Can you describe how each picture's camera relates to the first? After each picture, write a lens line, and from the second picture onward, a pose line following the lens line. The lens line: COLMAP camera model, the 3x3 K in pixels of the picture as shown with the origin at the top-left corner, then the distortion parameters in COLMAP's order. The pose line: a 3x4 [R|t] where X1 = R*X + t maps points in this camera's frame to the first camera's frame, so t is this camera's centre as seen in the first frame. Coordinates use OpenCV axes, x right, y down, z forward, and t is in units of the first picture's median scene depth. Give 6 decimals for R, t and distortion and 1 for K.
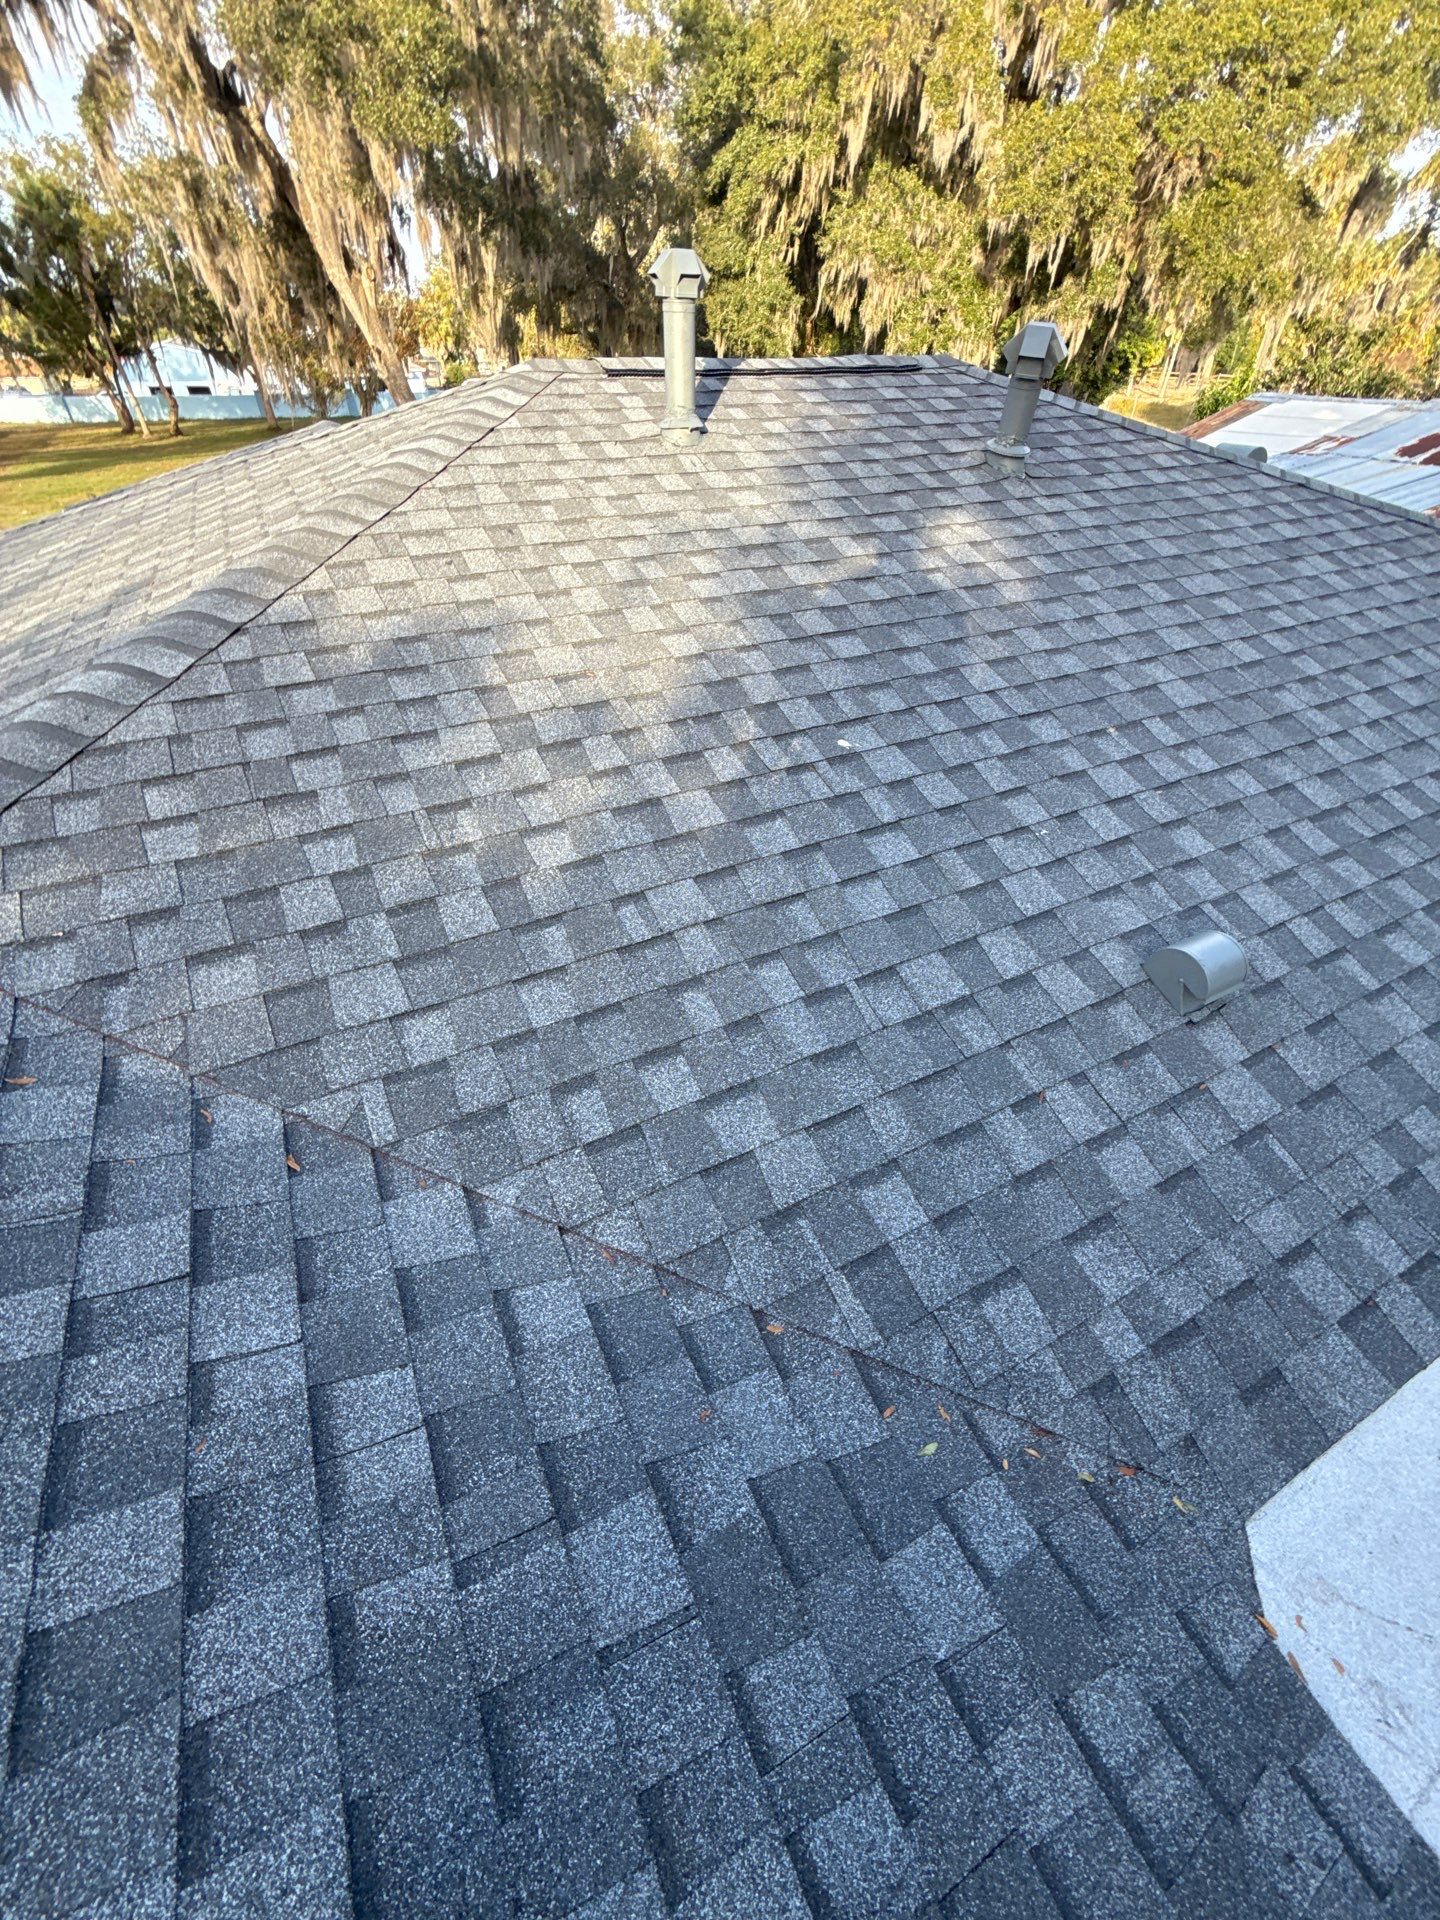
lens RADIAL K [[766.4, 0, 722.6], [0, 766.4, 955.4], [0, 0, 1]] dist [0.004321, -0.000448]
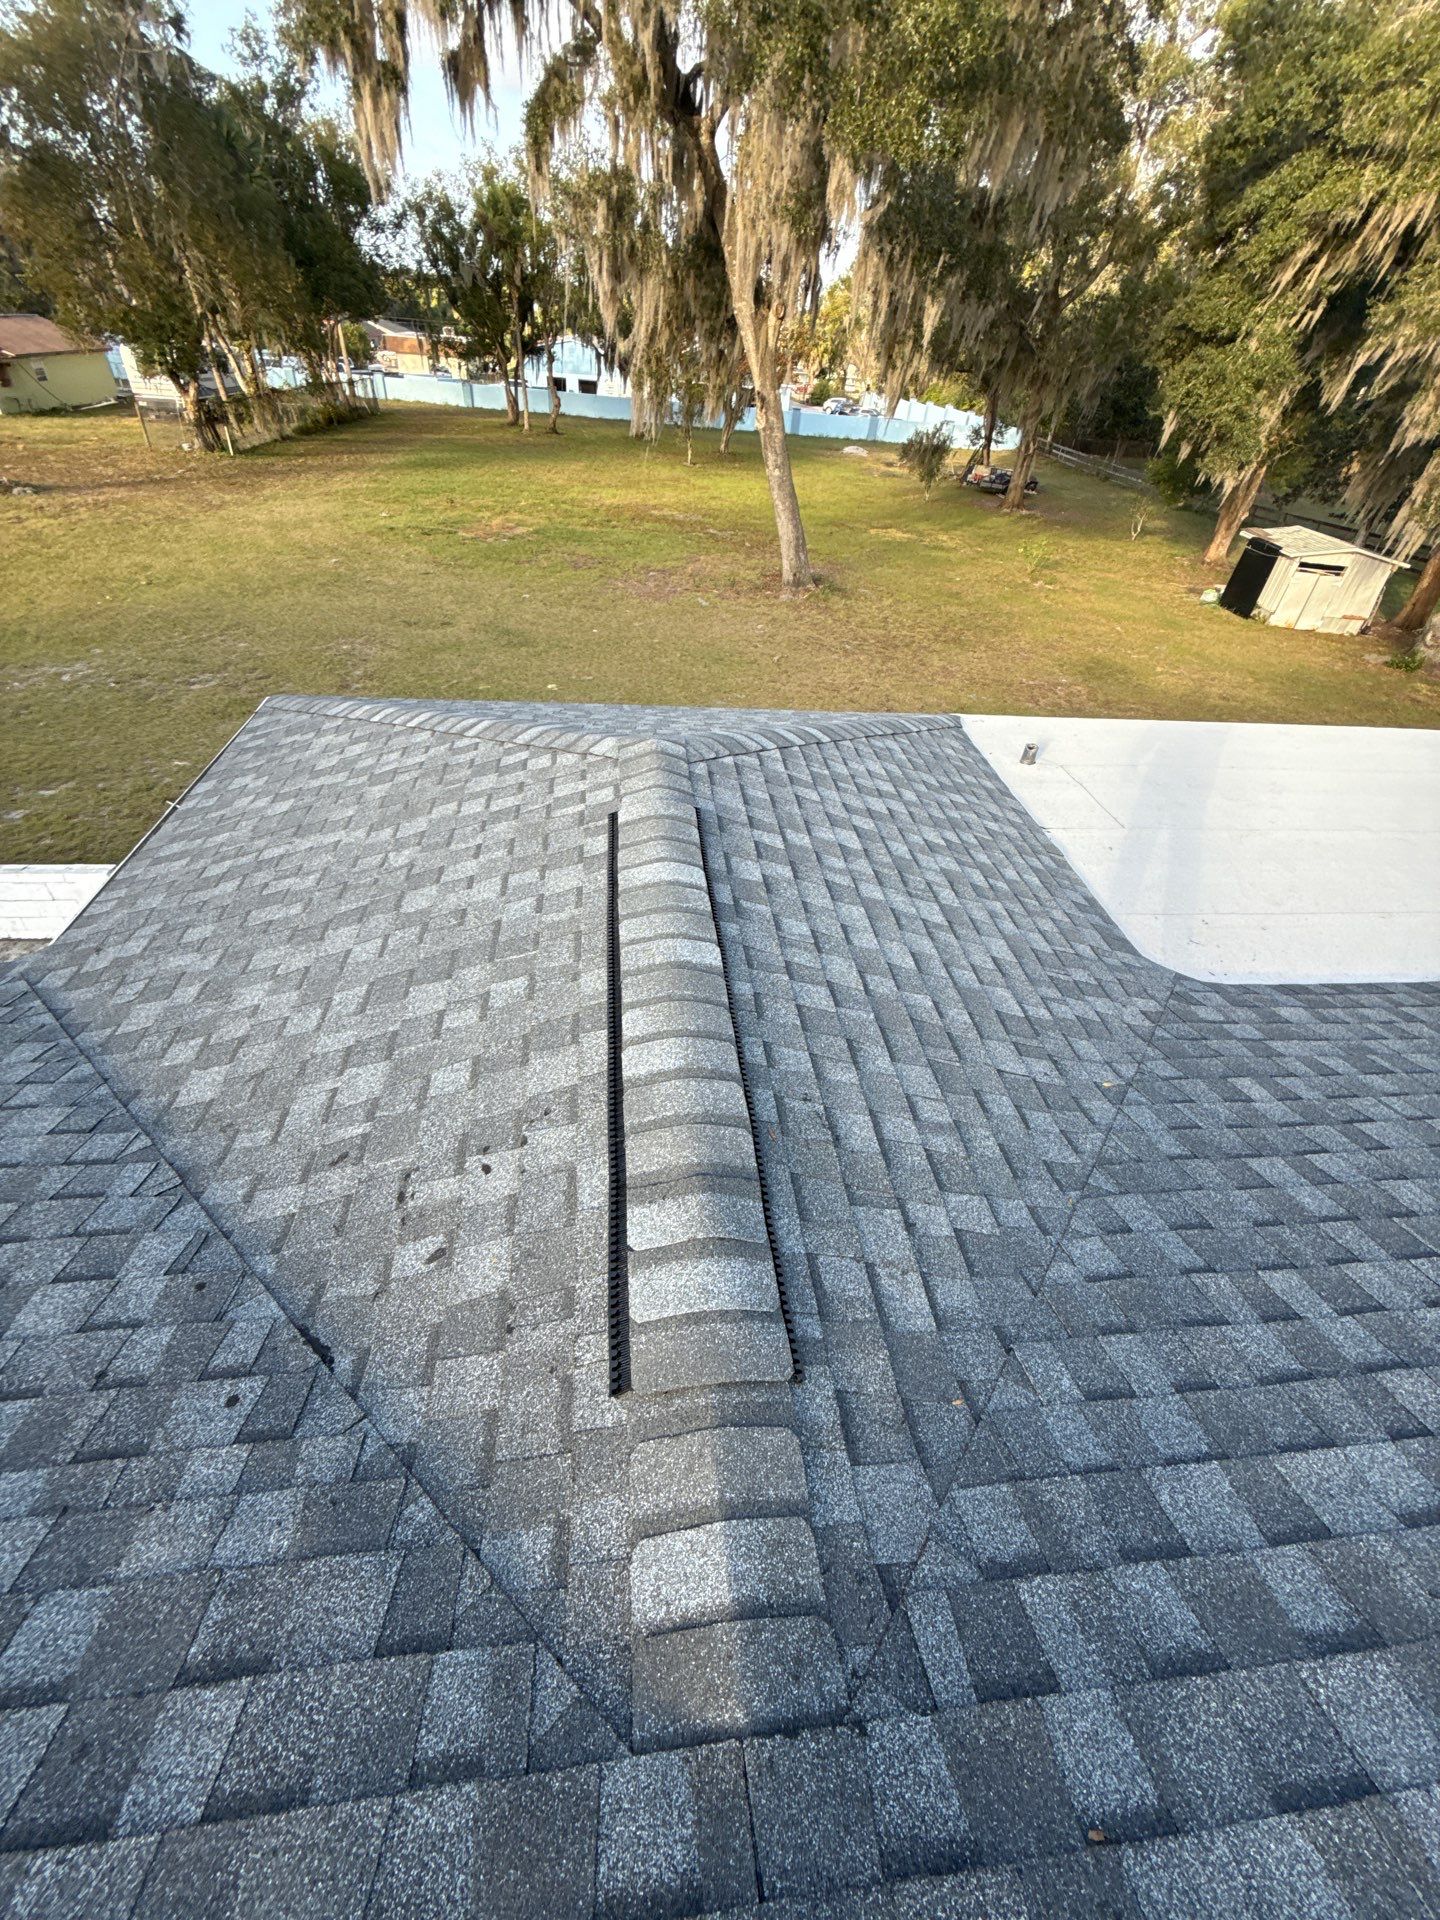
lens RADIAL K [[762.8, 0, 720.0], [0, 762.8, 960.0], [0, 0, 1]] dist [-0.001031, -0.000261]
pose [[0.928683, 0.280689, -0.242408, -0.109450], [-0.281738, 0.958988, 0.031072, -0.198450], [0.241188, 0.039440, 0.969677, 0.188433]]
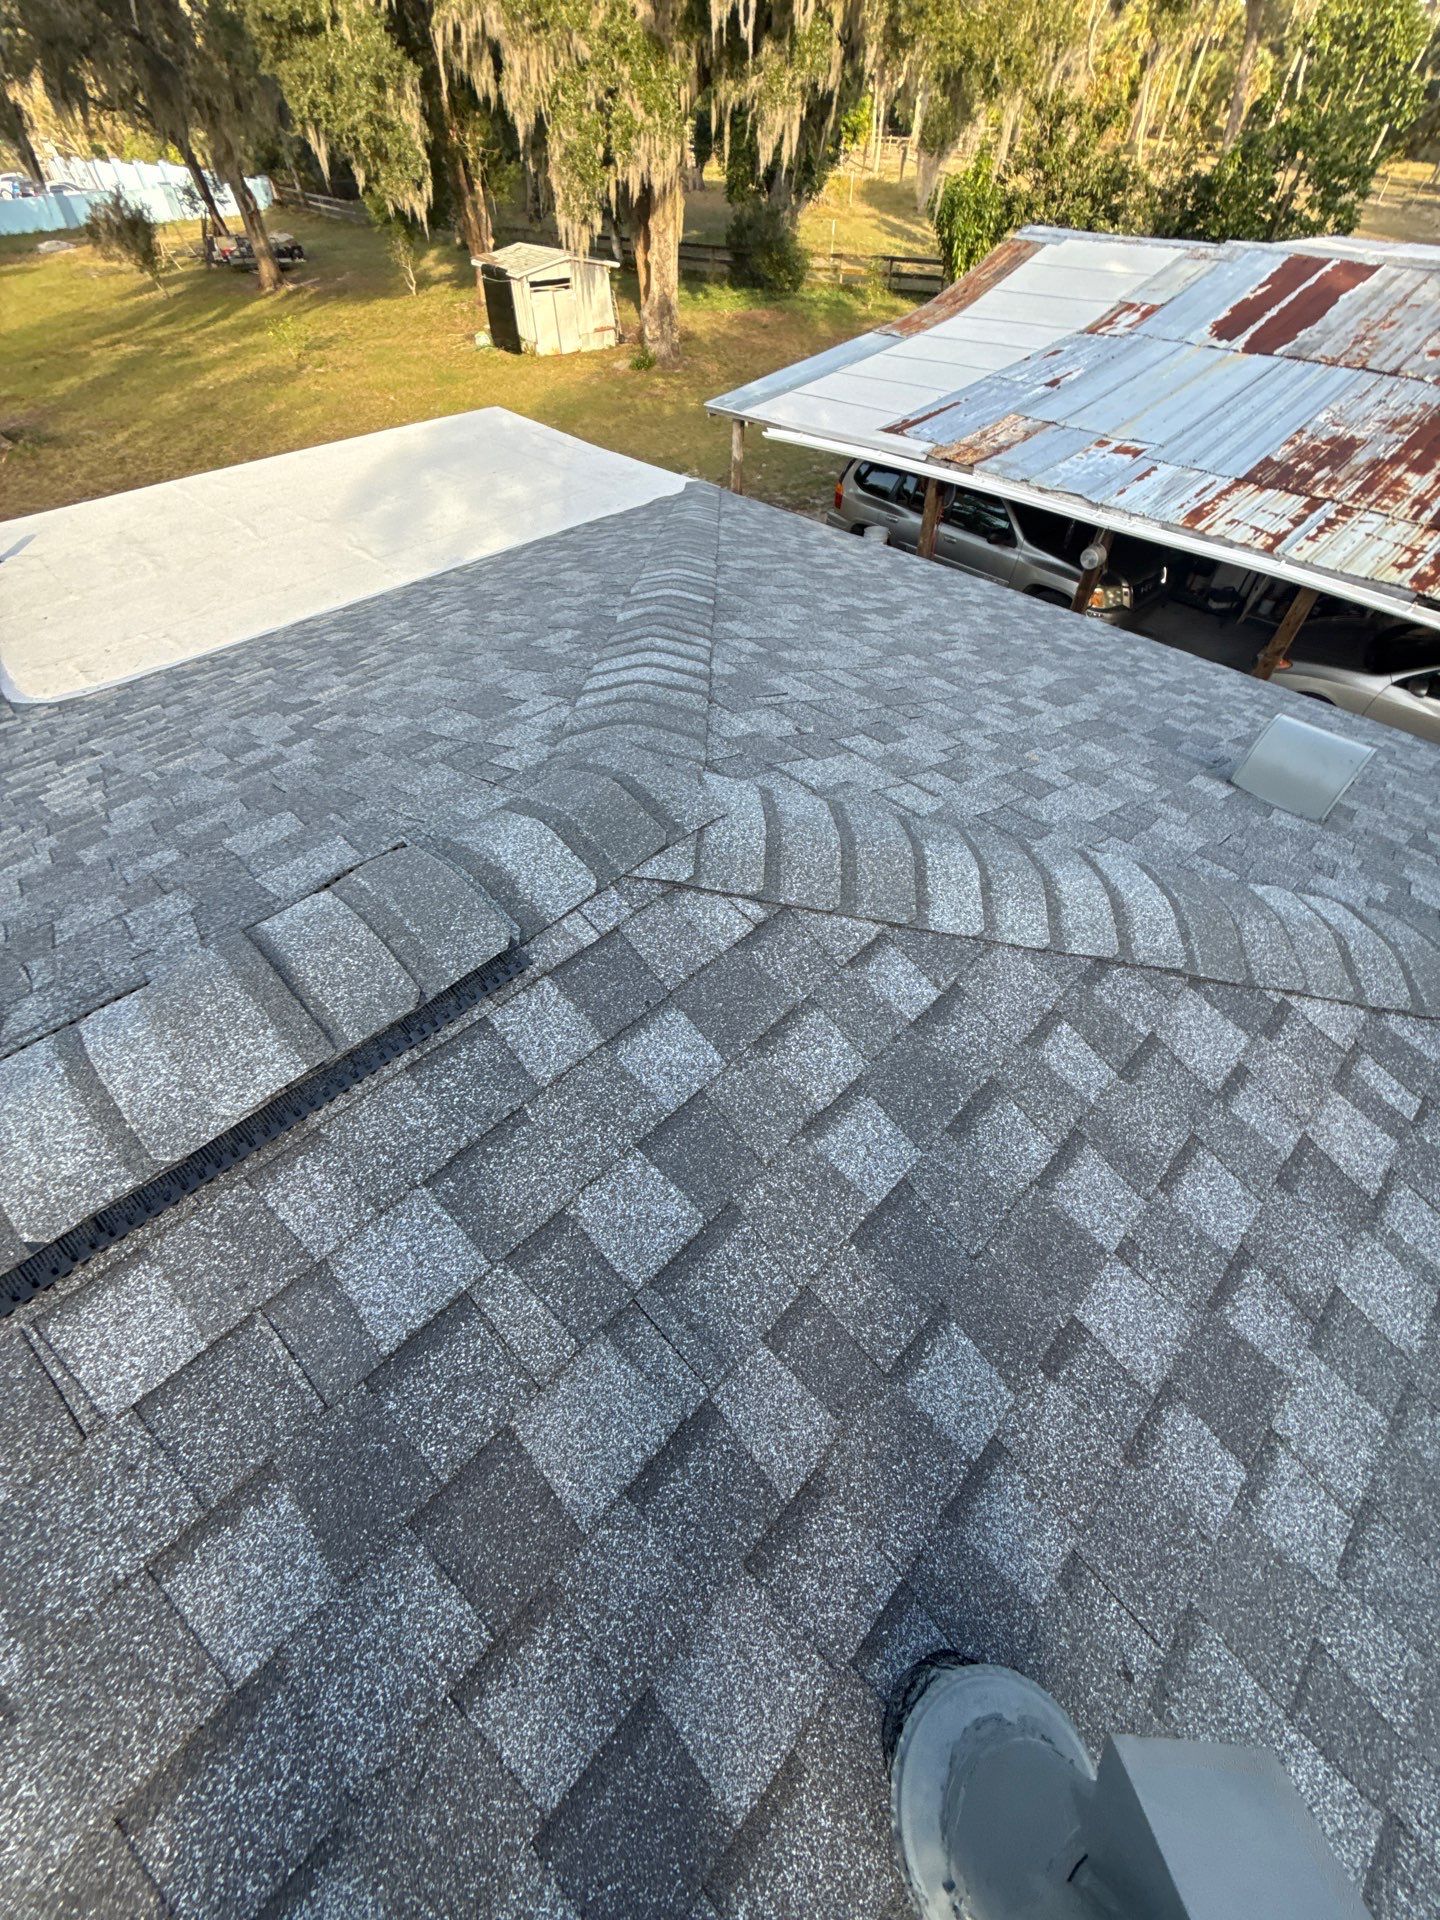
lens RADIAL K [[762.8, 0, 720.0], [0, 762.8, 960.0], [0, 0, 1]] dist [-0.001031, -0.000261]
pose [[0.954498, -0.231887, 0.187515, 0.055111], [0.194945, 0.961011, 0.196096, -0.163899], [-0.225676, -0.150618, 0.962489, 0.150726]]
